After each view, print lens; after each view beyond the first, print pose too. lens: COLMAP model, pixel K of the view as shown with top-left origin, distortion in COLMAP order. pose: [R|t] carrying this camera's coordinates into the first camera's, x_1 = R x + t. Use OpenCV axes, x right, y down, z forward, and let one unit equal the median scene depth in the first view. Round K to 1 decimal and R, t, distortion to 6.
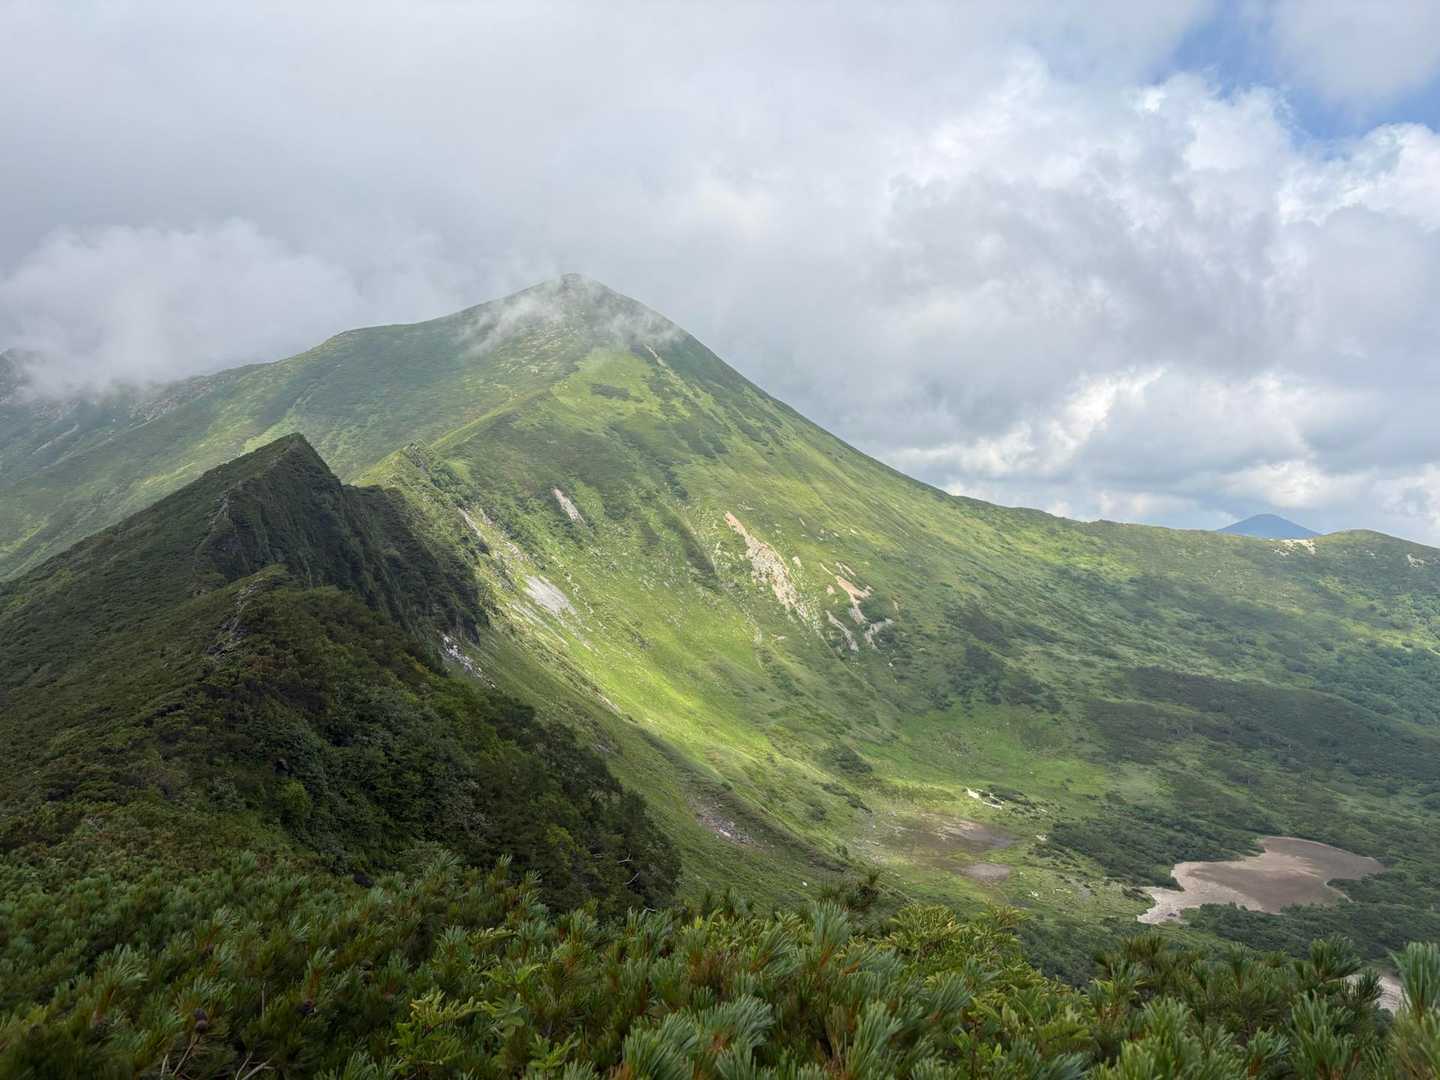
lens RADIAL K [[1052.3, 0, 710.7], [0, 1052.3, 551.9], [0, 0, 1]] dist [0.035788, -0.022954]
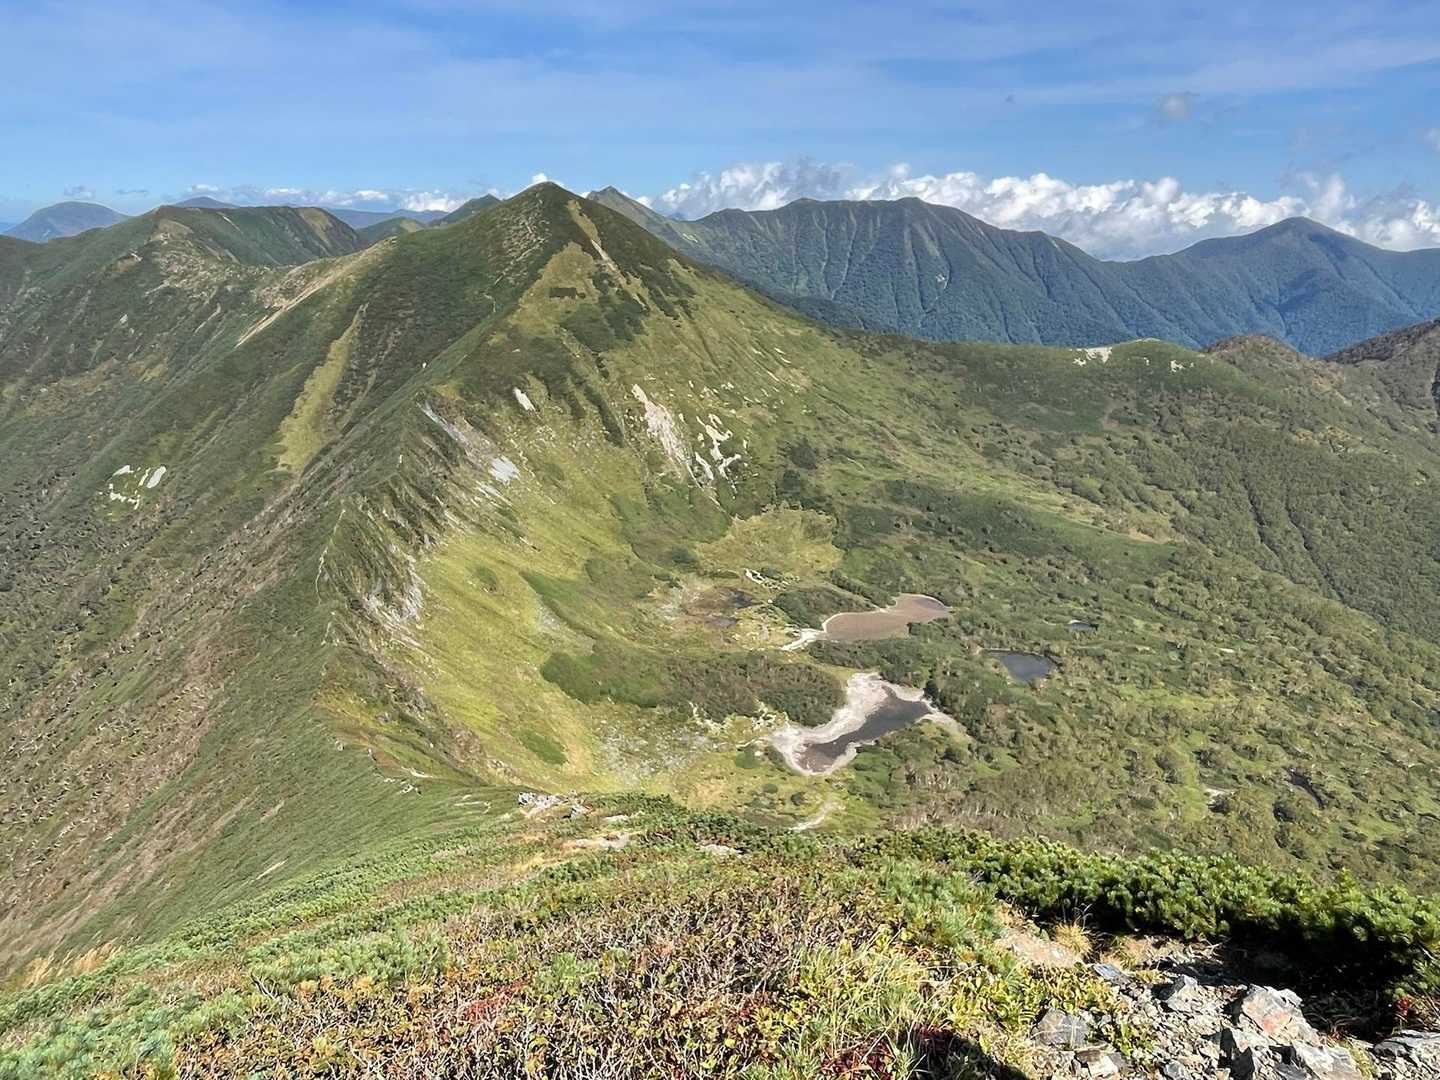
lens RADIAL K [[1052.3, 0, 706.3], [0, 1052.3, 532.7], [0, 0, 1]] dist [0.035788, -0.022954]
pose [[0.991969, -0.025847, -0.123813, 0.315427], [0.059742, 0.958567, 0.278531, -0.263935], [0.111484, -0.283691, 0.952413, -0.529099]]
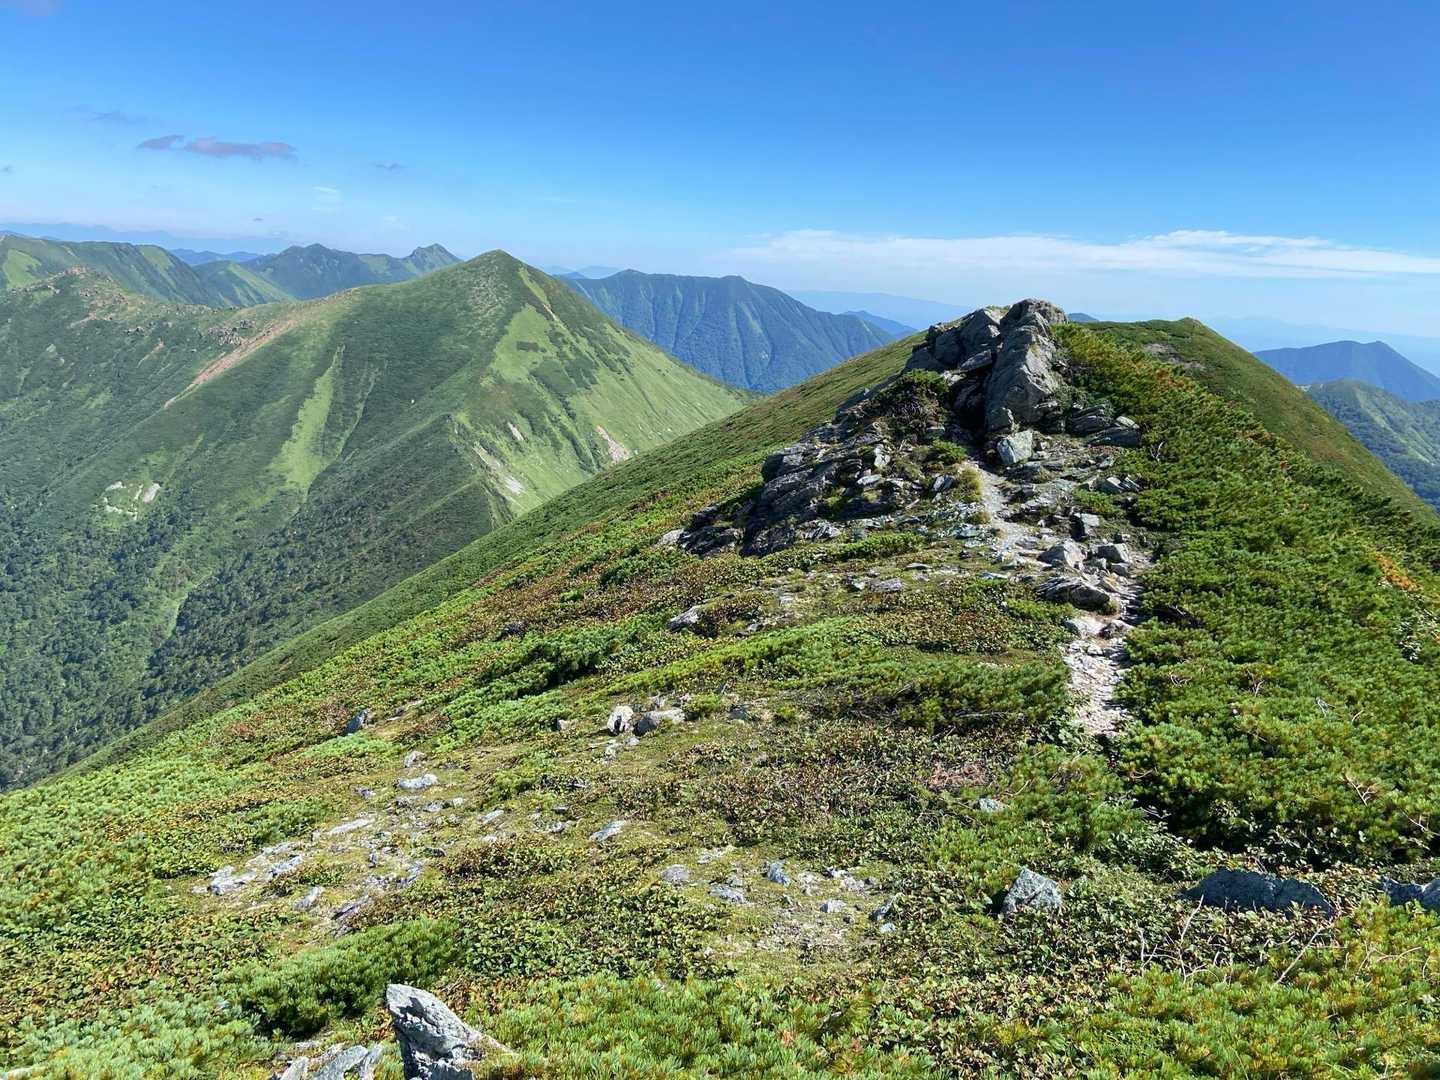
lens RADIAL K [[1241.9, 0, 722.7], [0, 1241.9, 540.3], [0, 0, 1]] dist [0.039273, -0.020981]
pose [[0.992530, -0.017491, 0.120742, -0.035083], [-0.007295, 0.979391, 0.201843, -0.293199], [-0.121784, -0.201216, 0.971947, -1.220613]]
